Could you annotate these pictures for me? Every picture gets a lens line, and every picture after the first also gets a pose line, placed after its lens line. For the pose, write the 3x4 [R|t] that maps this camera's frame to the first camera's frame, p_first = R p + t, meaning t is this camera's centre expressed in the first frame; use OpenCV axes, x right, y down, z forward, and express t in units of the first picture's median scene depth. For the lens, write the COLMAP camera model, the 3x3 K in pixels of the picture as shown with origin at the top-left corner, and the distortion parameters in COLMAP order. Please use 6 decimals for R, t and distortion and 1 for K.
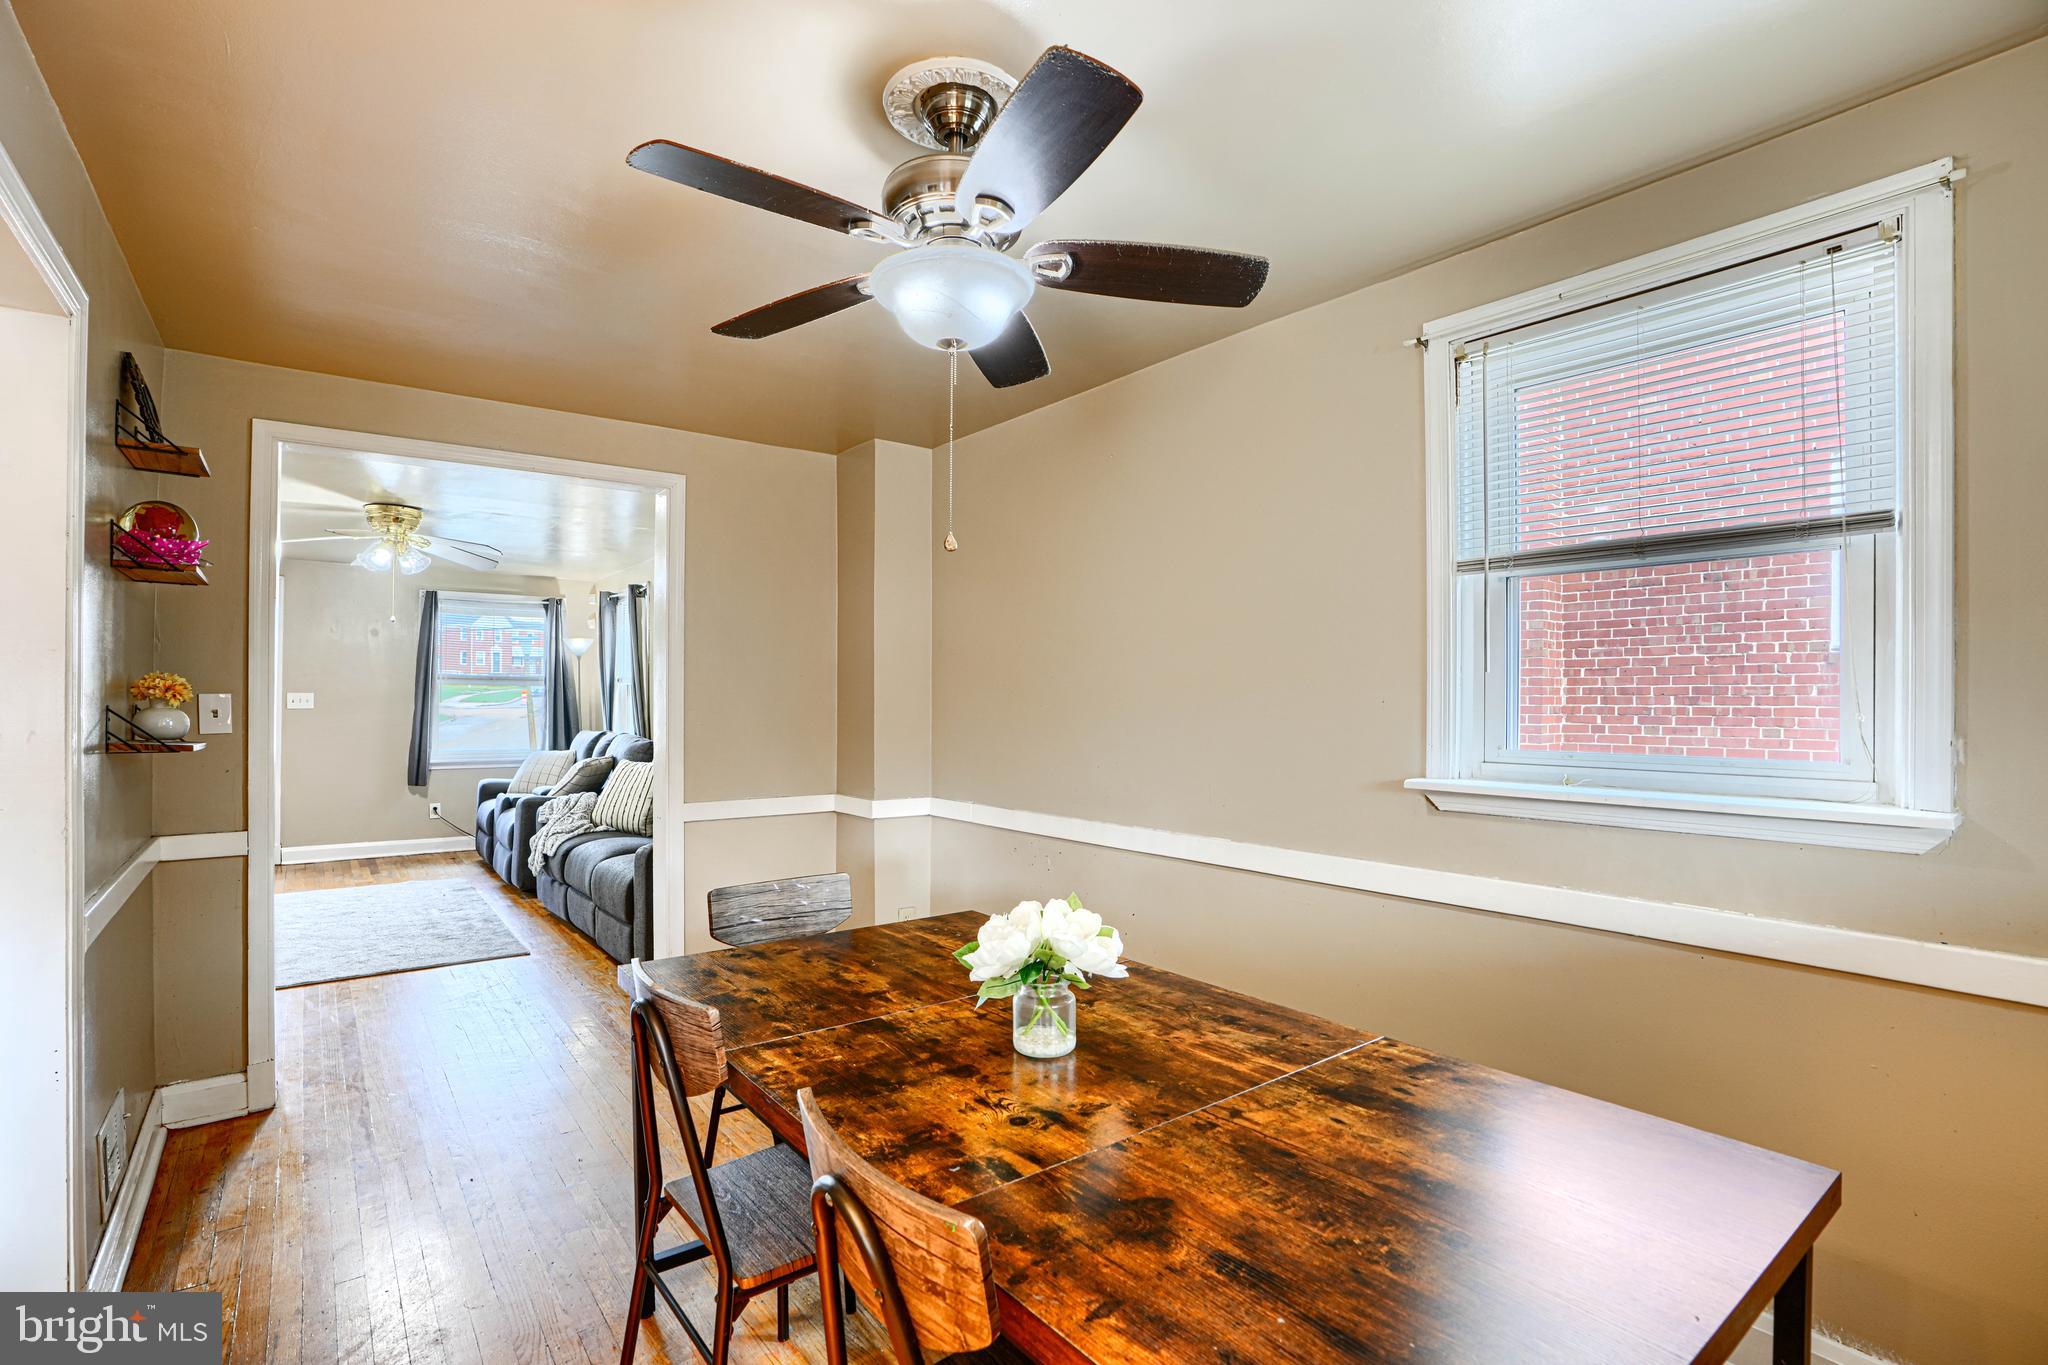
lens RADIAL K [[951.6, 0, 1011.2], [0, 951.6, 708.8], [0, 0, 1]] dist [-0.061531, 0.023423]
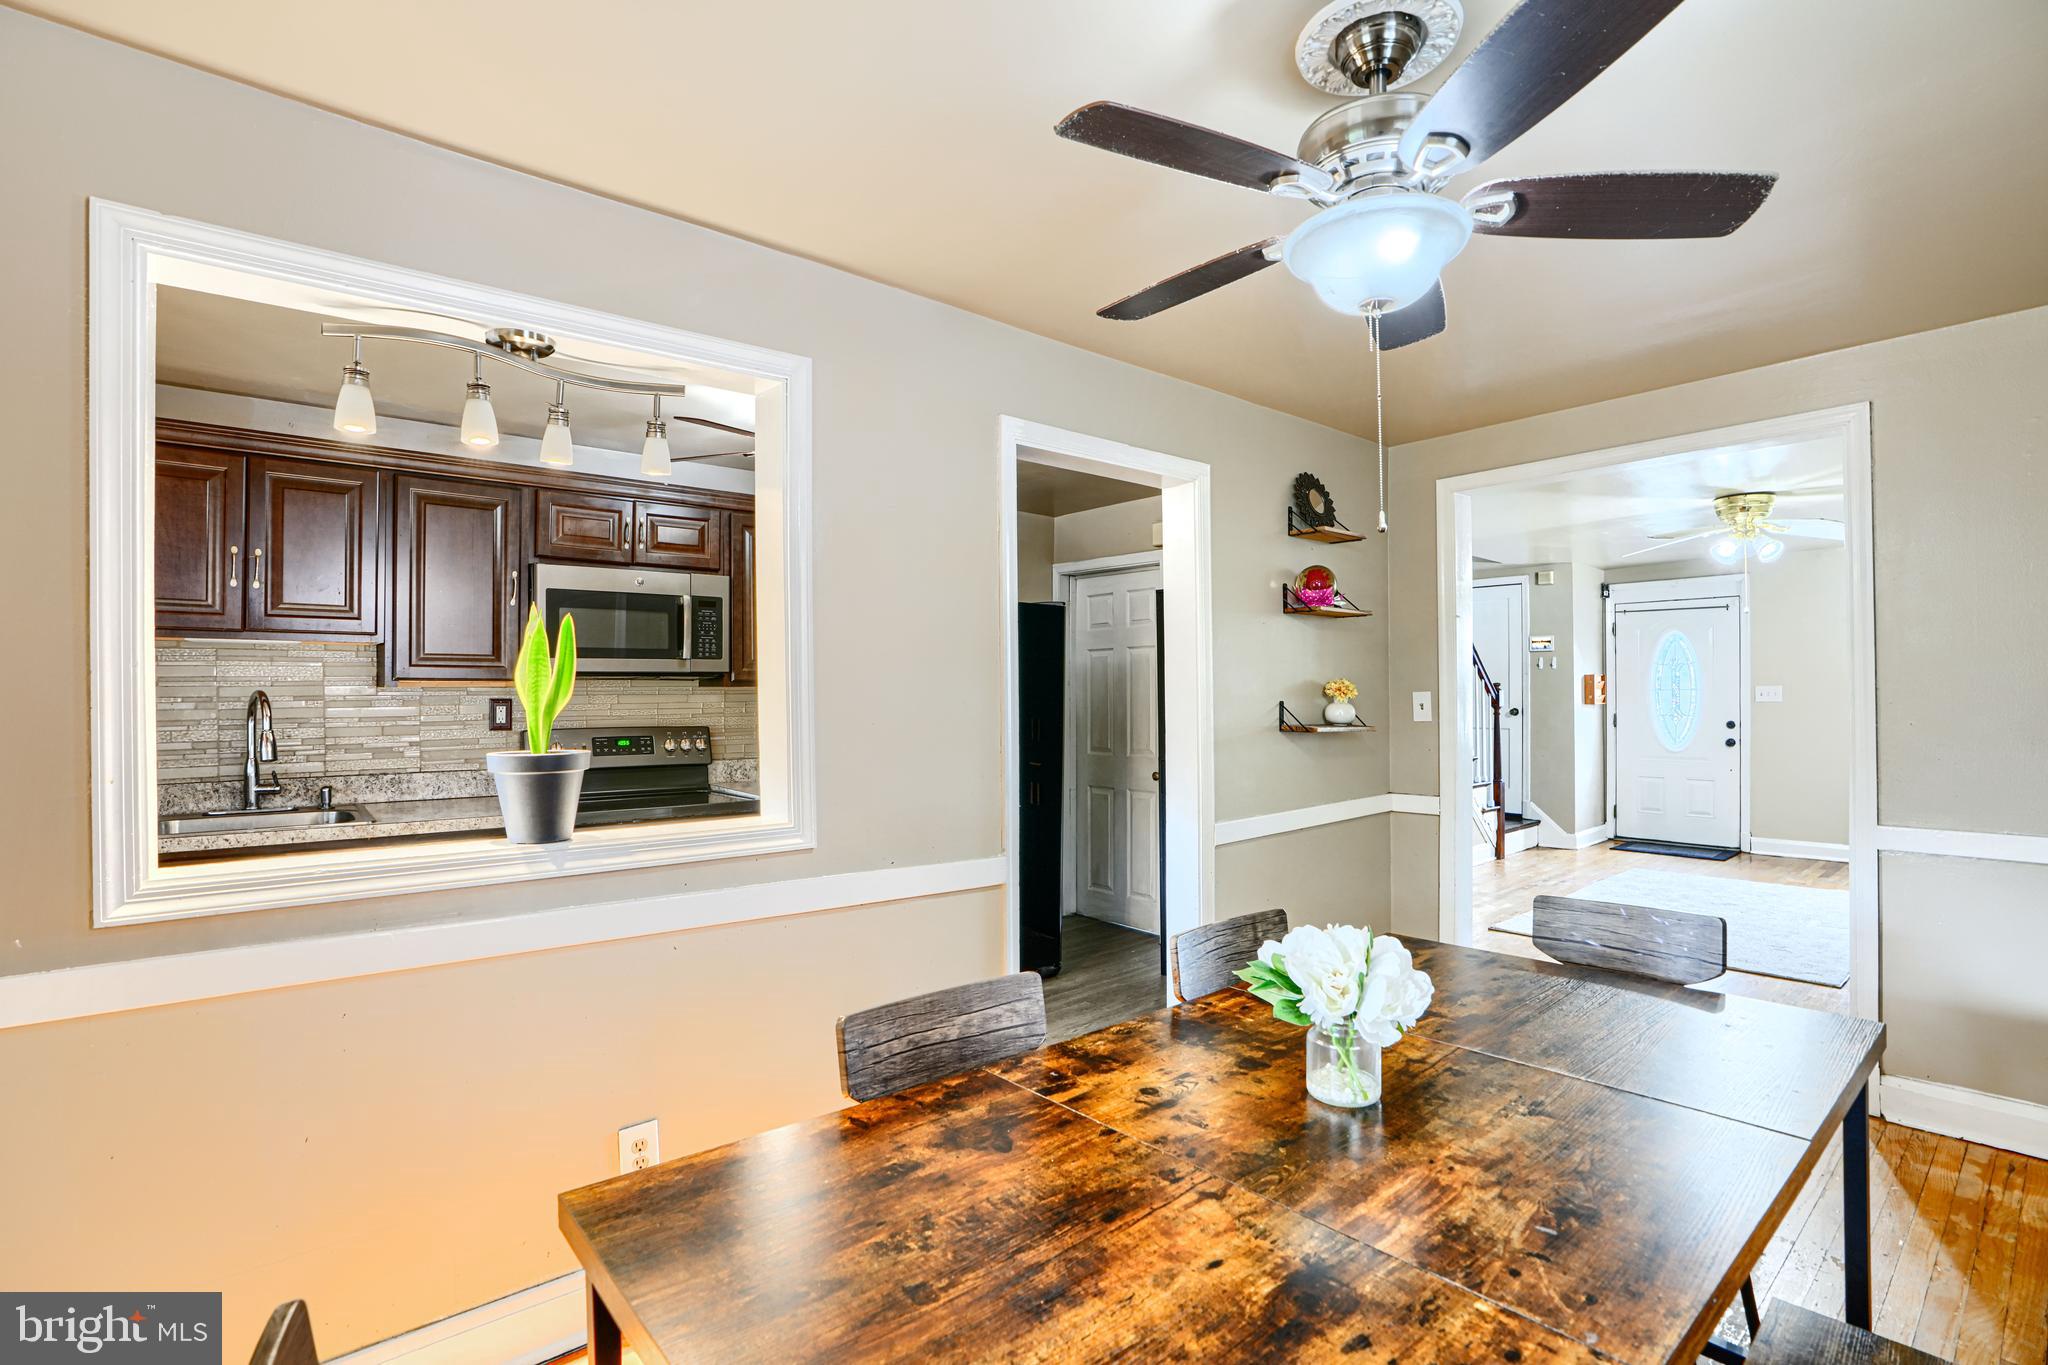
lens RADIAL K [[951.6, 0, 1029.6], [0, 951.6, 689.9], [0, 0, 1]] dist [-0.061531, 0.023423]
pose [[0.053705, -0.014285, -0.998455, 0.228683], [0.001349, 0.999898, -0.014233, -0.000035], [0.998556, -0.000583, 0.053719, 0.172974]]
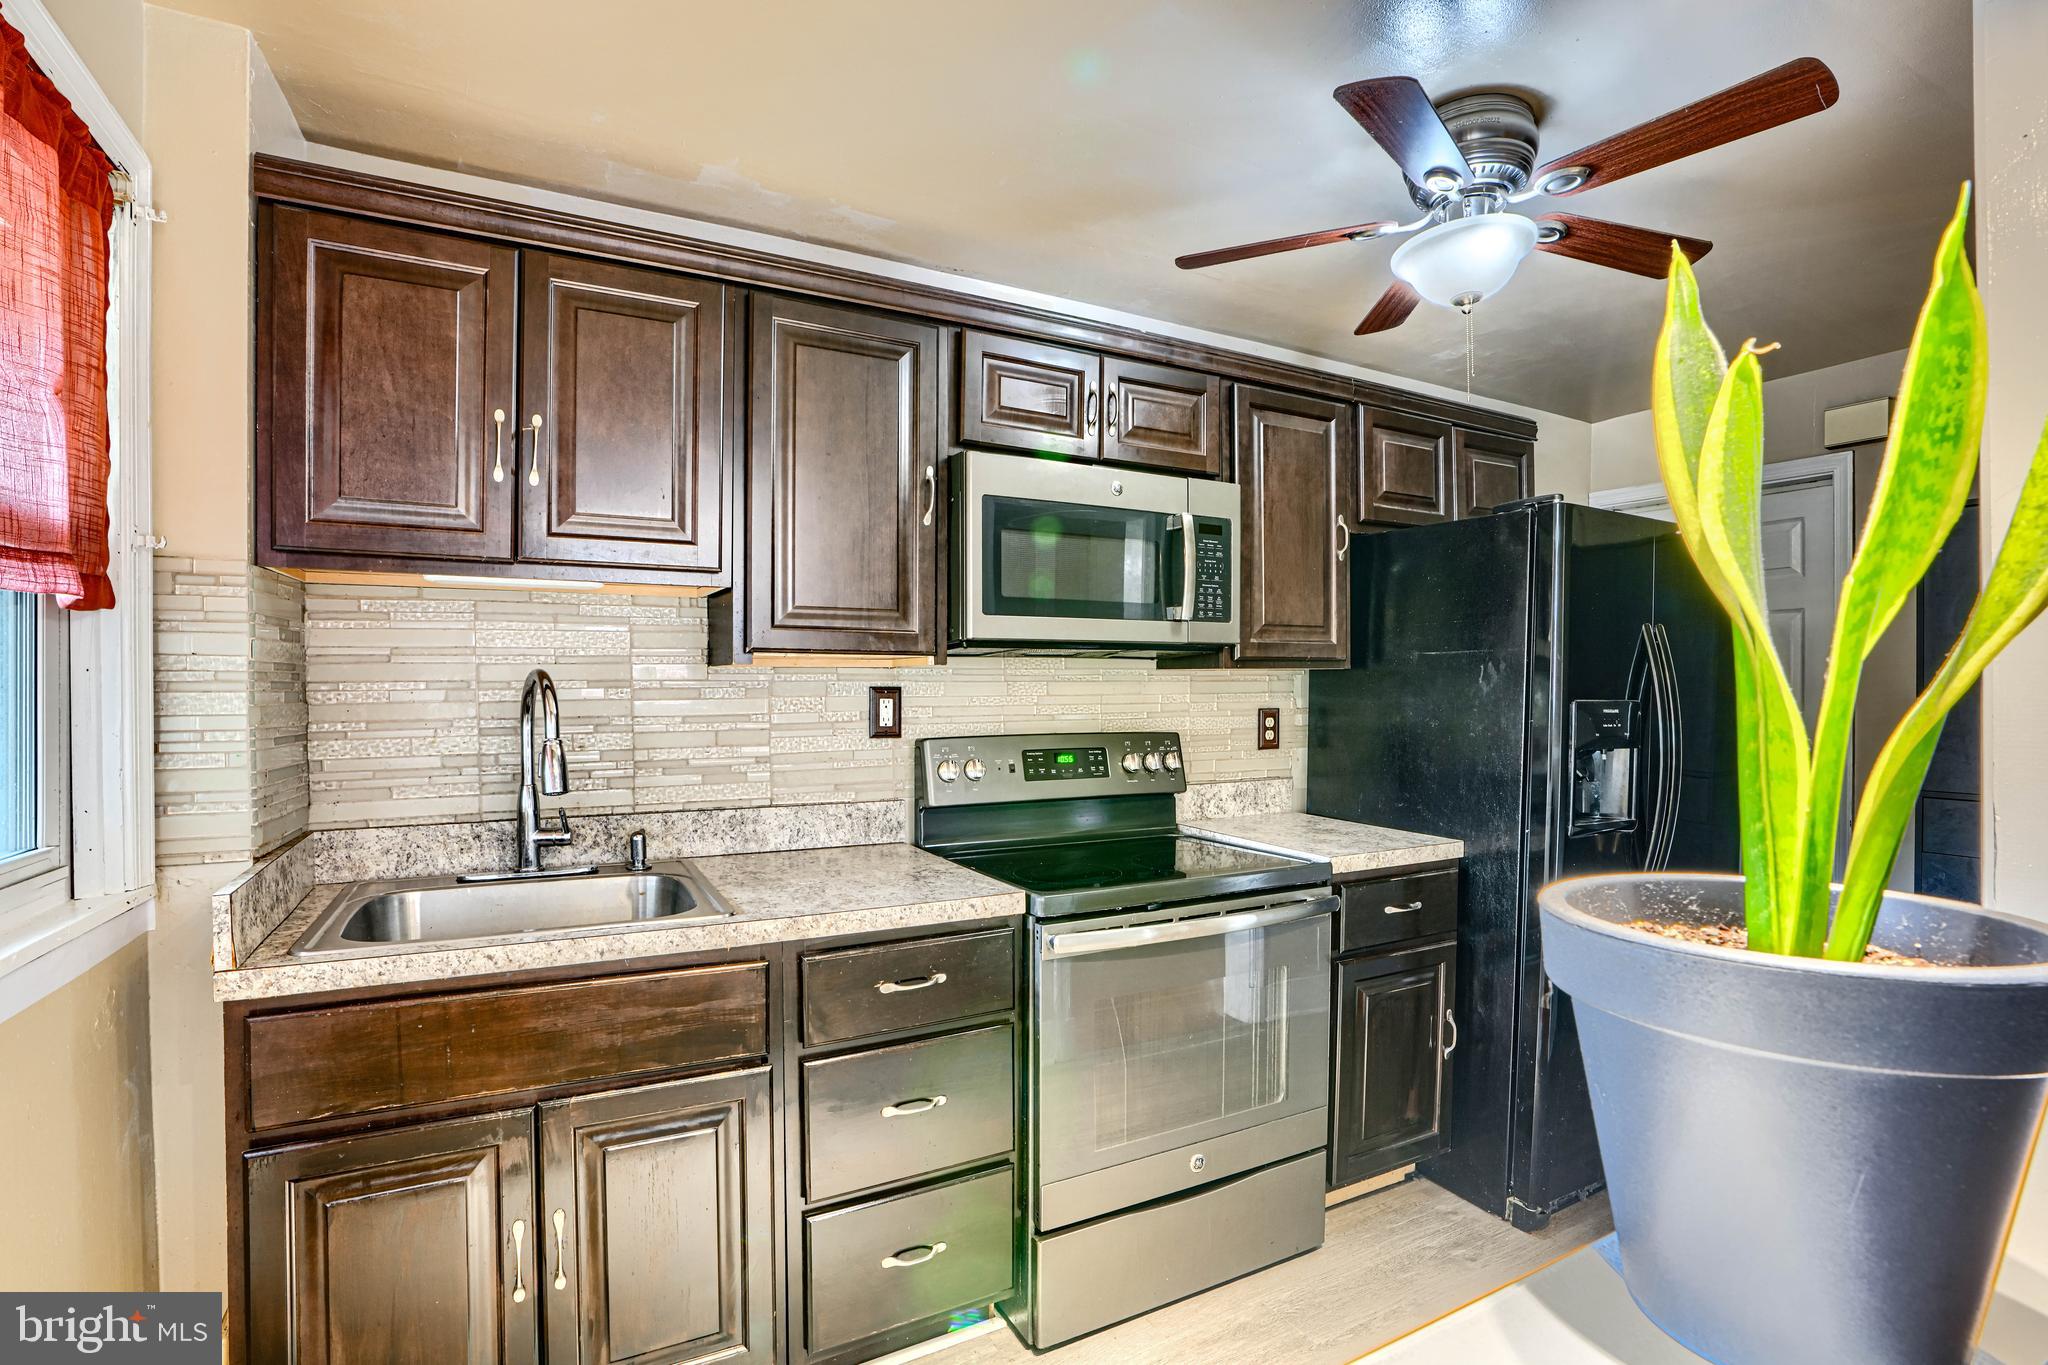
lens RADIAL K [[951.6, 0, 1021.2], [0, 951.6, 703.4], [0, 0, 1]] dist [-0.061531, 0.023423]
pose [[-0.161771, 0.004604, -0.986818, -0.036150], [-0.004458, 0.999976, 0.005396, 0.001032], [0.986818, 0.005272, -0.161747, -0.027339]]
